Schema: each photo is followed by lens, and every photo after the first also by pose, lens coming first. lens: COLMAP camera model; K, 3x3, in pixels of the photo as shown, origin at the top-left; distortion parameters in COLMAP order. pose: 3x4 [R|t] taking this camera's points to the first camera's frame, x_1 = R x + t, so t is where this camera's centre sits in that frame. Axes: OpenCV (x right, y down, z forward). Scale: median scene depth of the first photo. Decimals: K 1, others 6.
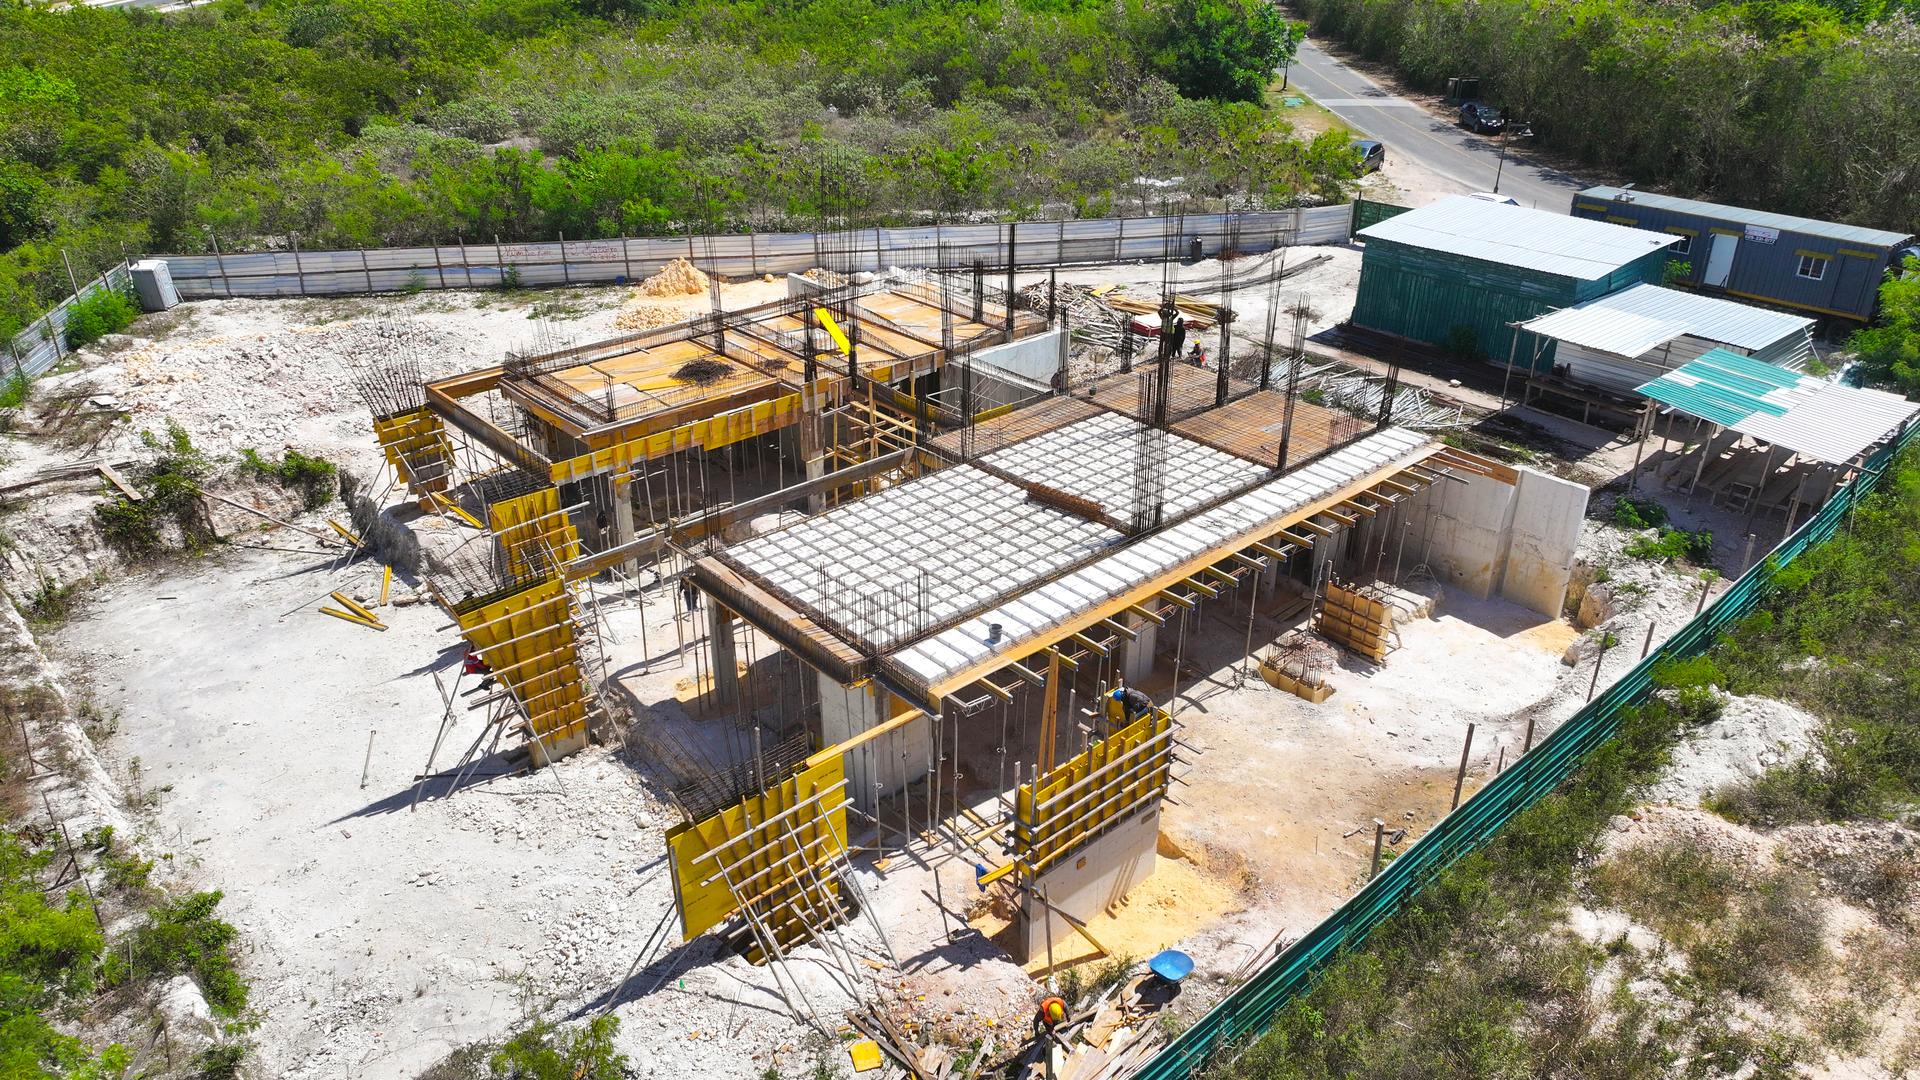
lens RADIAL K [[1346.6, 0, 967.2], [0, 1346.6, 532.1], [0, 0, 1]] dist [-0.002475, 0.018214]
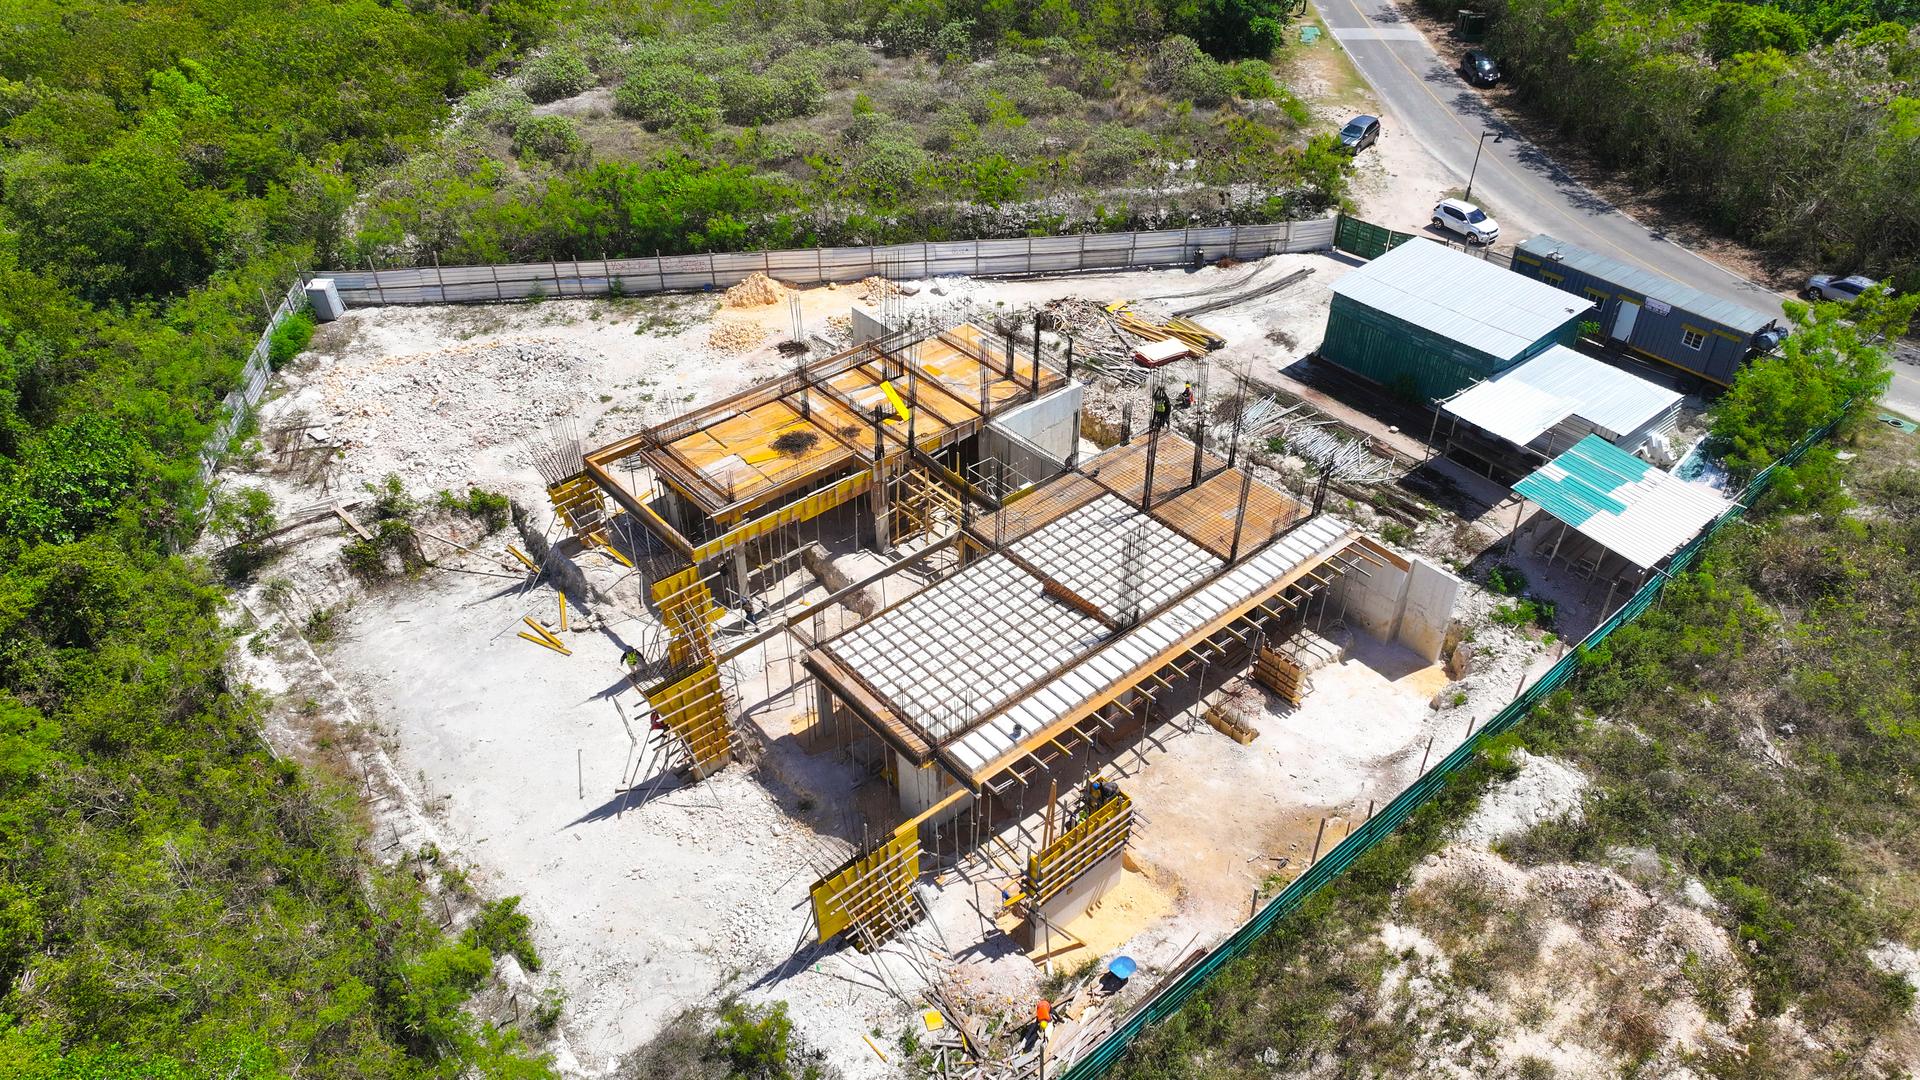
lens RADIAL K [[1342.9, 0, 968.8], [0, 1342.9, 537.1], [0, 0, 1]] dist [0.004794, 0.005194]
pose [[0.999743, 0.014539, -0.017415, -0.006830], [-0.011158, 0.983509, 0.180513, -0.277018], [0.019752, -0.180272, 0.983418, -0.288482]]
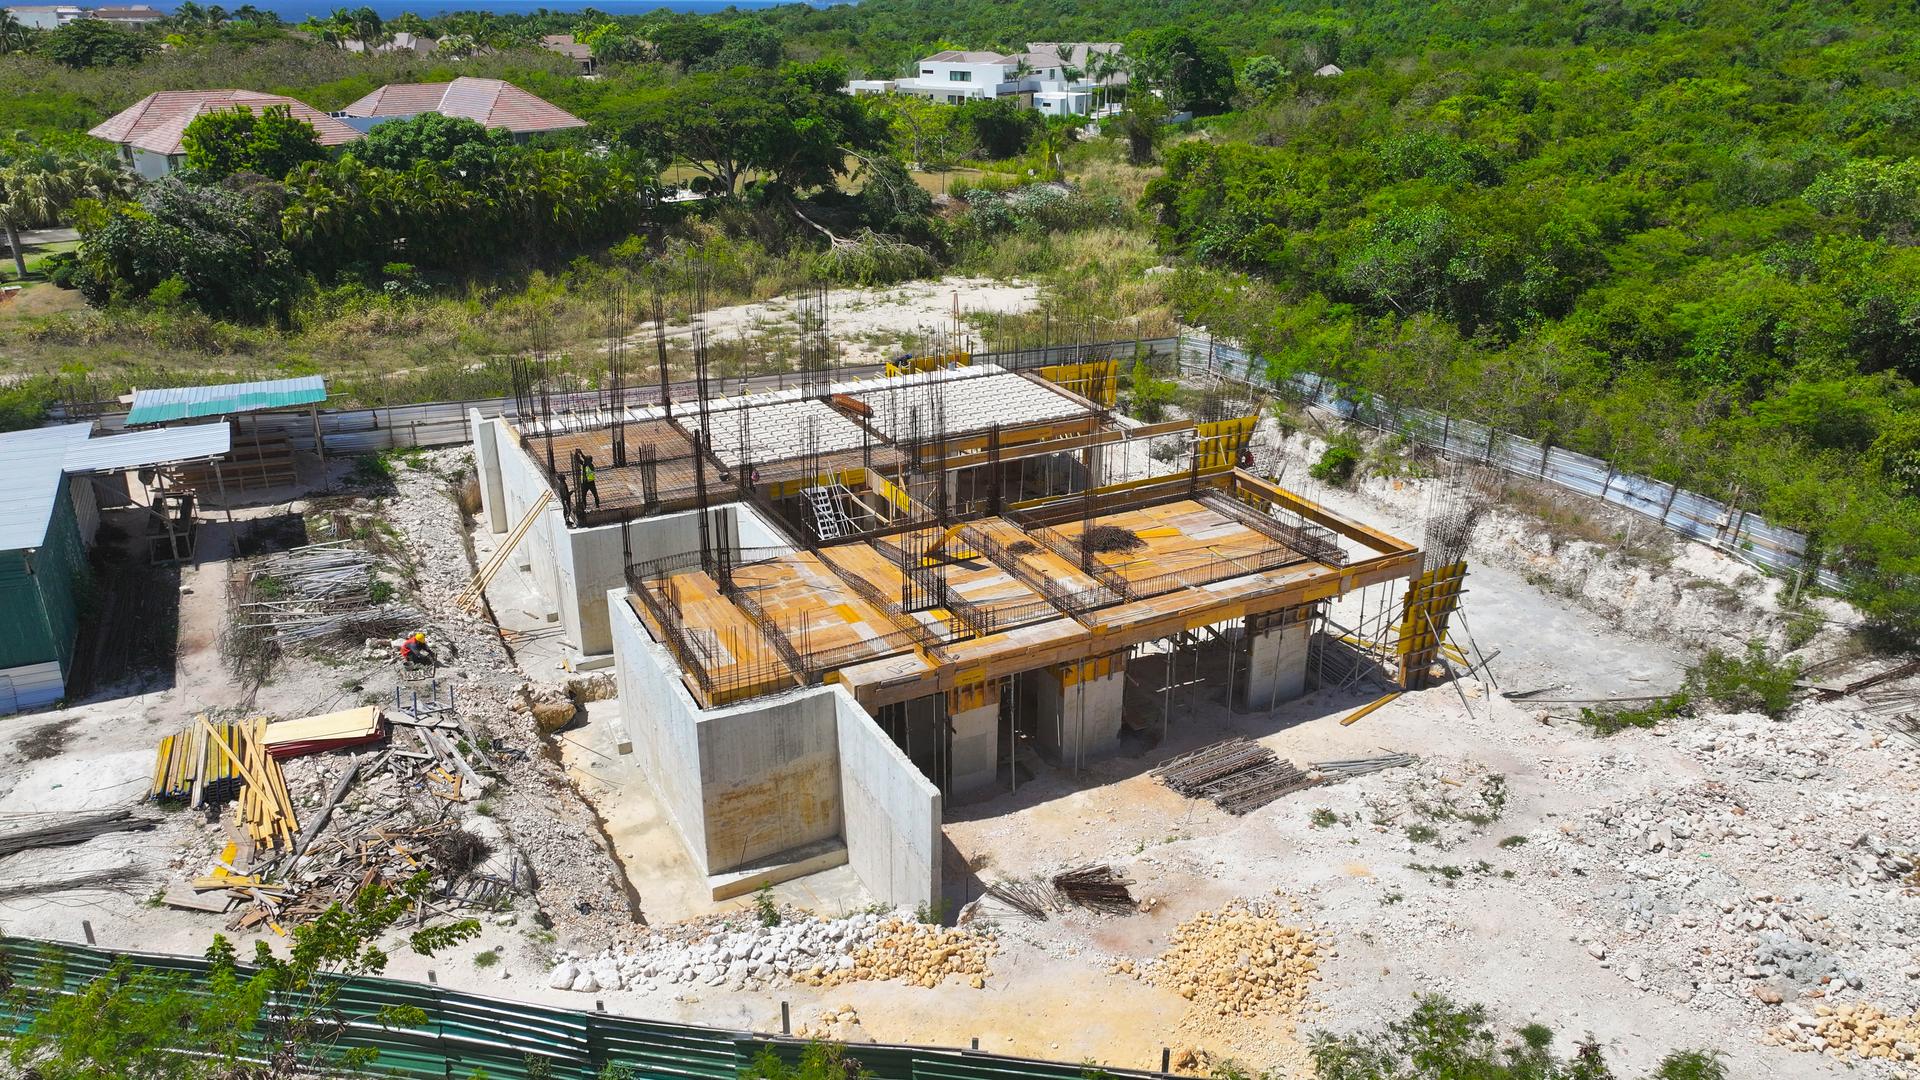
lens RADIAL K [[1345.4, 0, 968.1], [0, 1345.4, 533.3], [0, 0, 1]] dist [0.000482, 0.012802]
pose [[-0.967009, -0.100920, 0.233899, -0.327170], [0.106382, 0.674300, 0.730755, -0.801109], [-0.231465, 0.731529, -0.641318, 1.653137]]
